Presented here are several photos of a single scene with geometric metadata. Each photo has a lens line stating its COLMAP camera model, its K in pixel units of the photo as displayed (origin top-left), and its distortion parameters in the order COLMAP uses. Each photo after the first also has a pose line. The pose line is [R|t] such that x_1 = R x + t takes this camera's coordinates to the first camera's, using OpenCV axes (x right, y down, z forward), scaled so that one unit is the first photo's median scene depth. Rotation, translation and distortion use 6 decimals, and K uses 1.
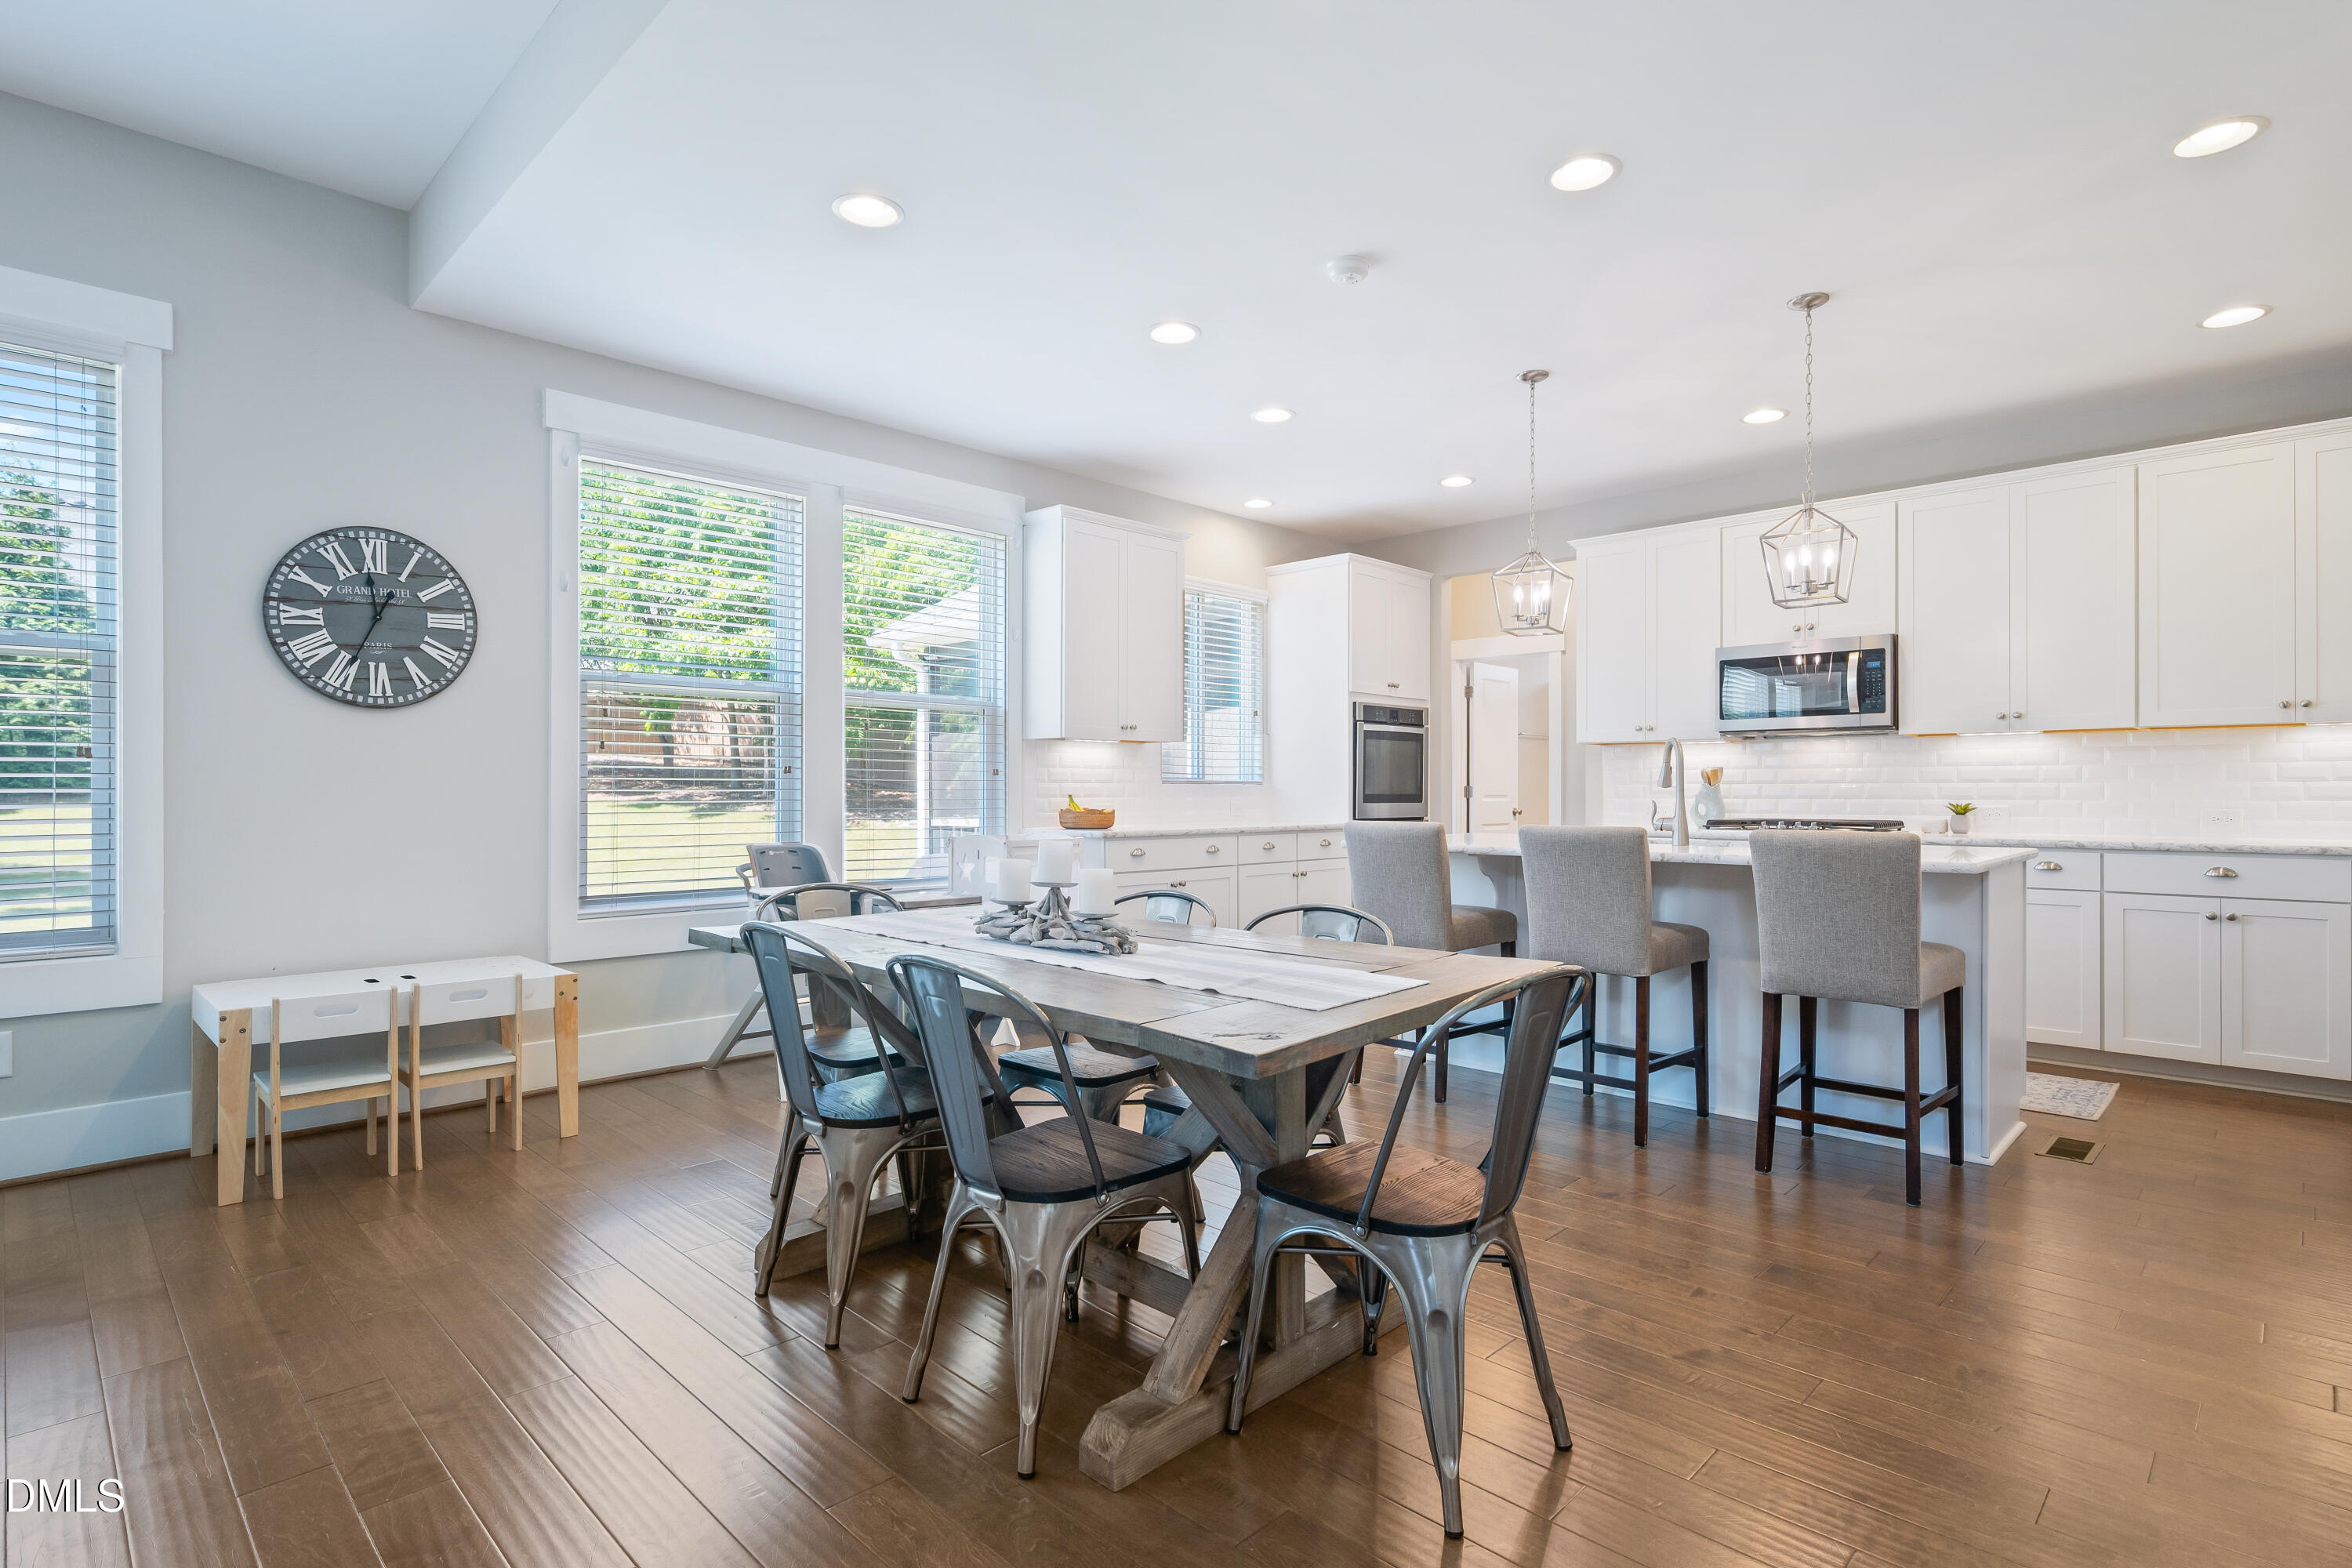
lens RADIAL K [[1168.8, 0, 1179.2], [0, 1168.8, 790.4], [0, 0, 1]] dist [0.002115, -0.000039]
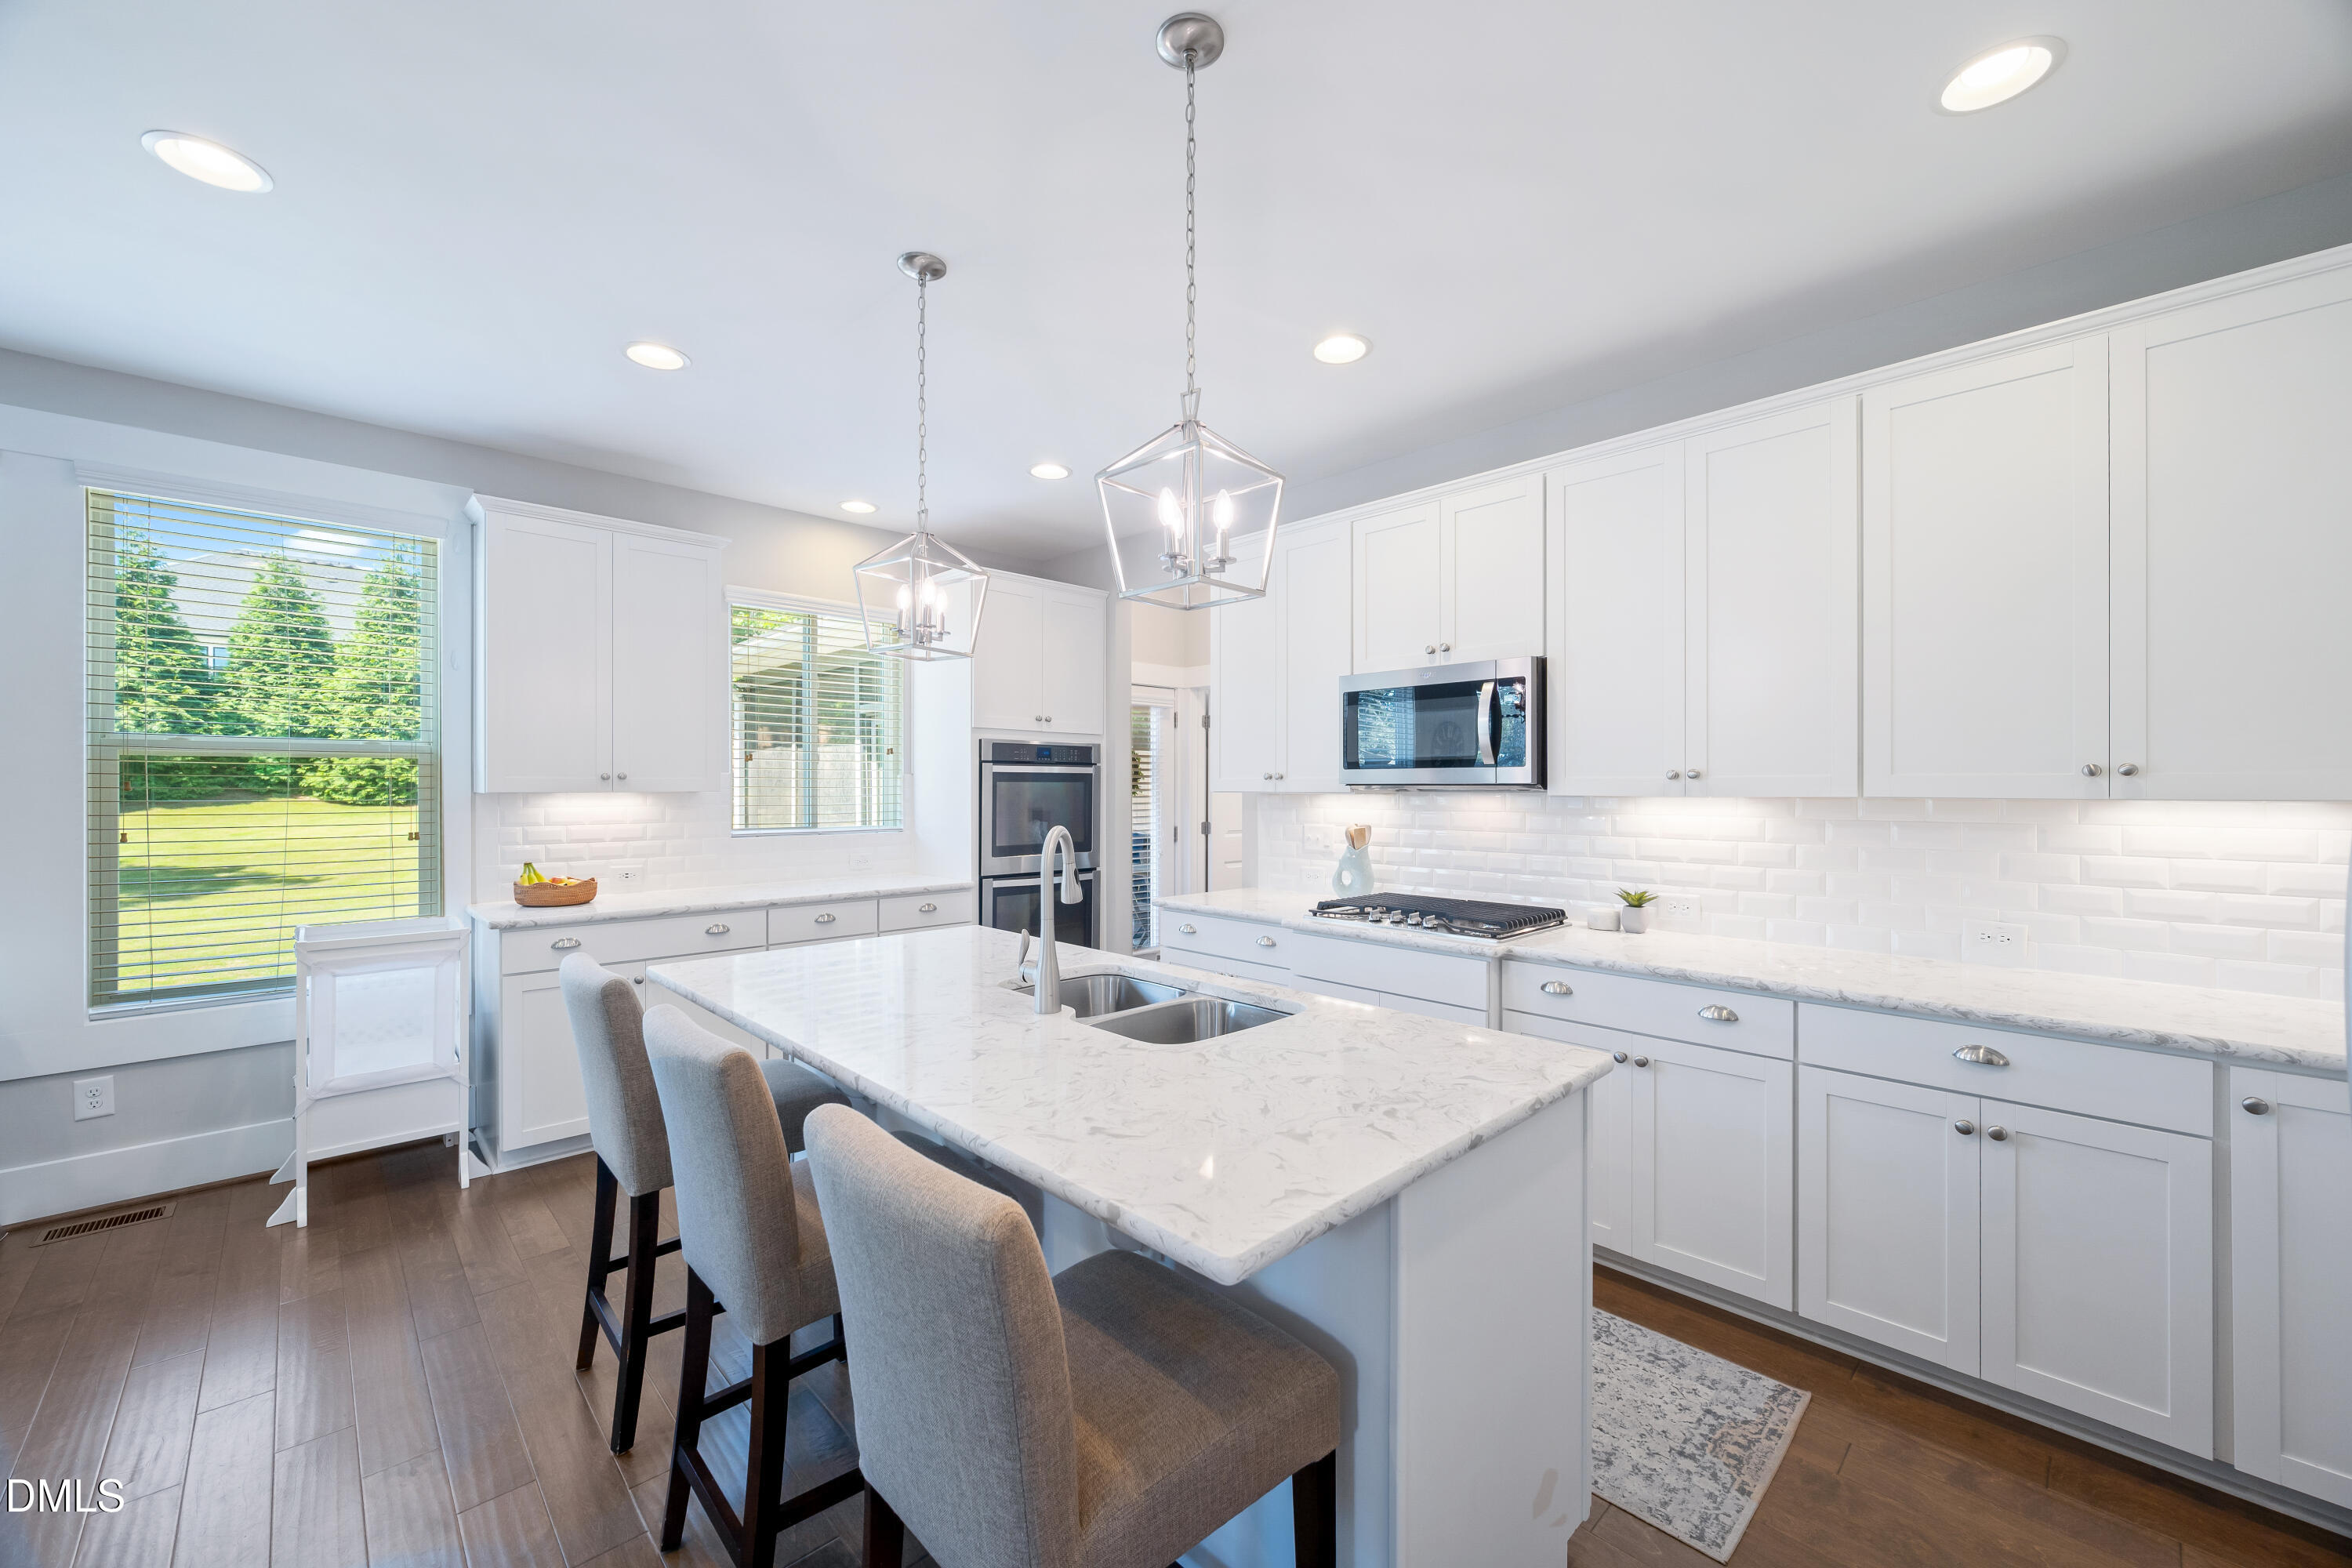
lens RADIAL K [[921.2, 0, 1176.7], [0, 921.2, 787.5], [0, 0, 1]] dist [-0.001807, -0.000128]
pose [[0.999549, 0.000927, -0.030022, 0.424059], [-0.000875, 0.999998, 0.001775, -0.056426], [0.030024, -0.001748, 0.999548, 0.446018]]
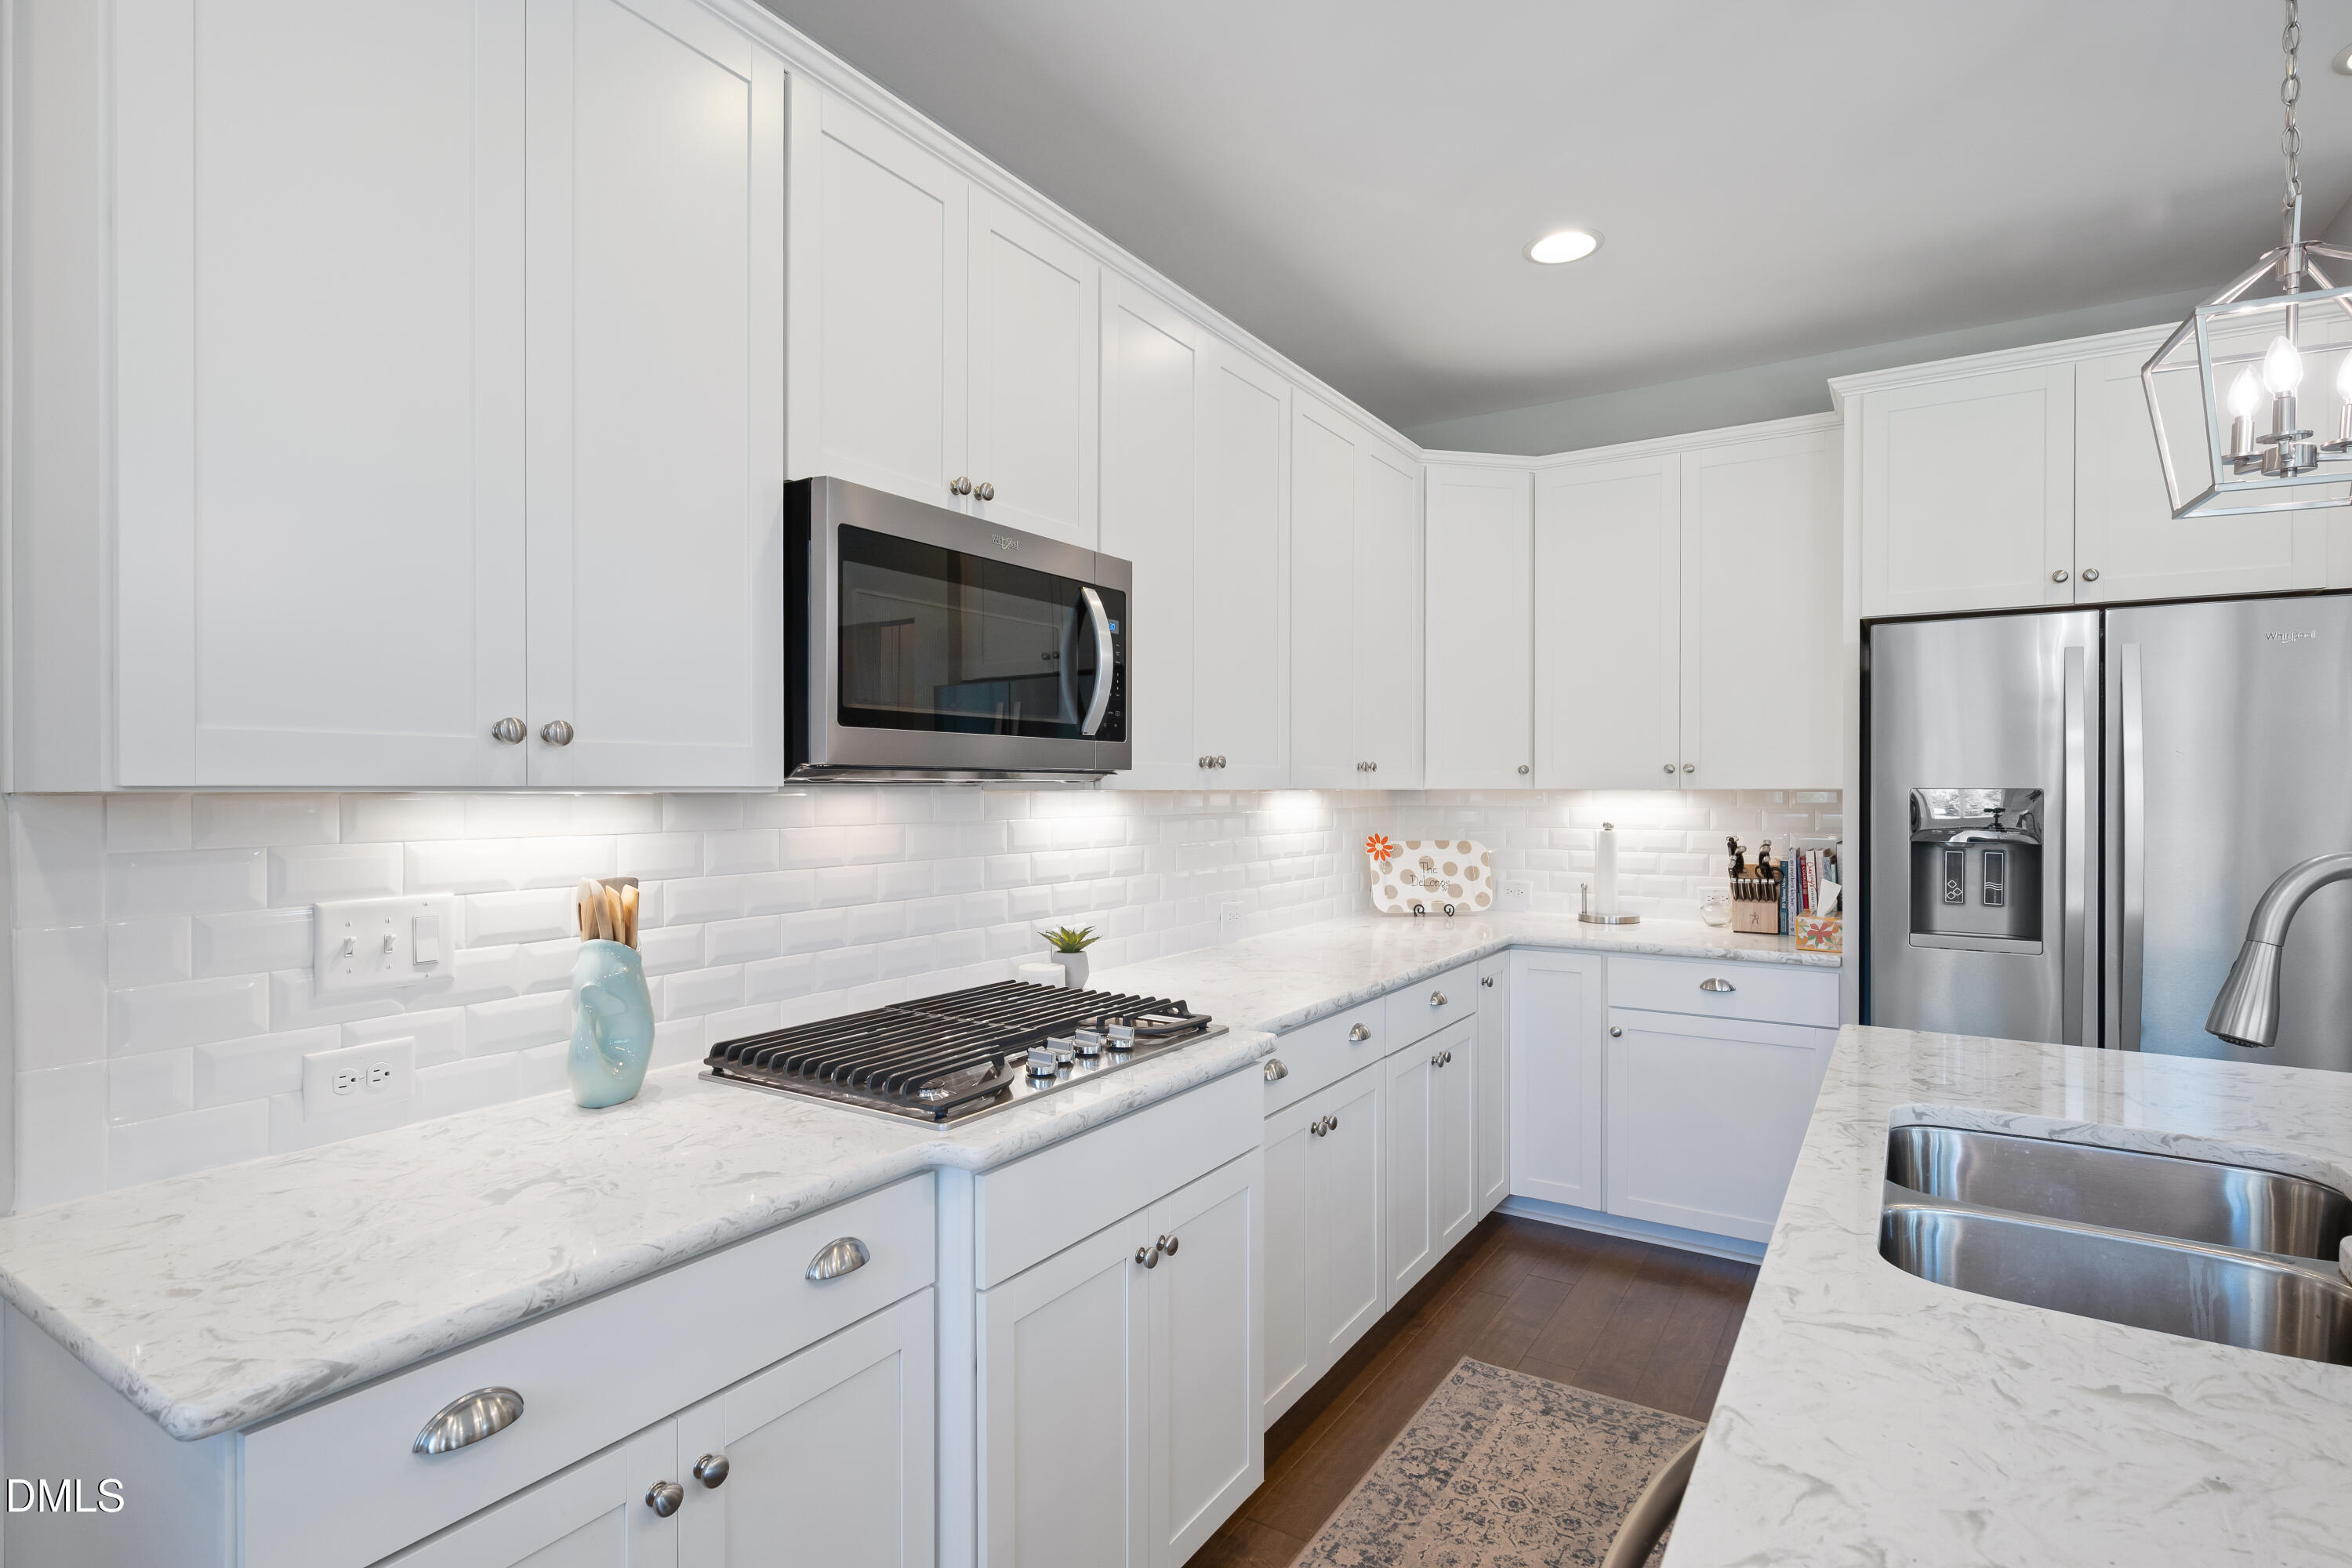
lens RADIAL K [[1168.8, 0, 1182.5], [0, 1168.8, 785.2], [0, 0, 1]] dist [0.002115, -0.000039]
pose [[-0.208880, -0.000614, 0.977941, 0.164798], [-0.005225, 0.999986, -0.000488, -0.052293], [-0.977927, -0.005212, -0.208880, 1.168030]]
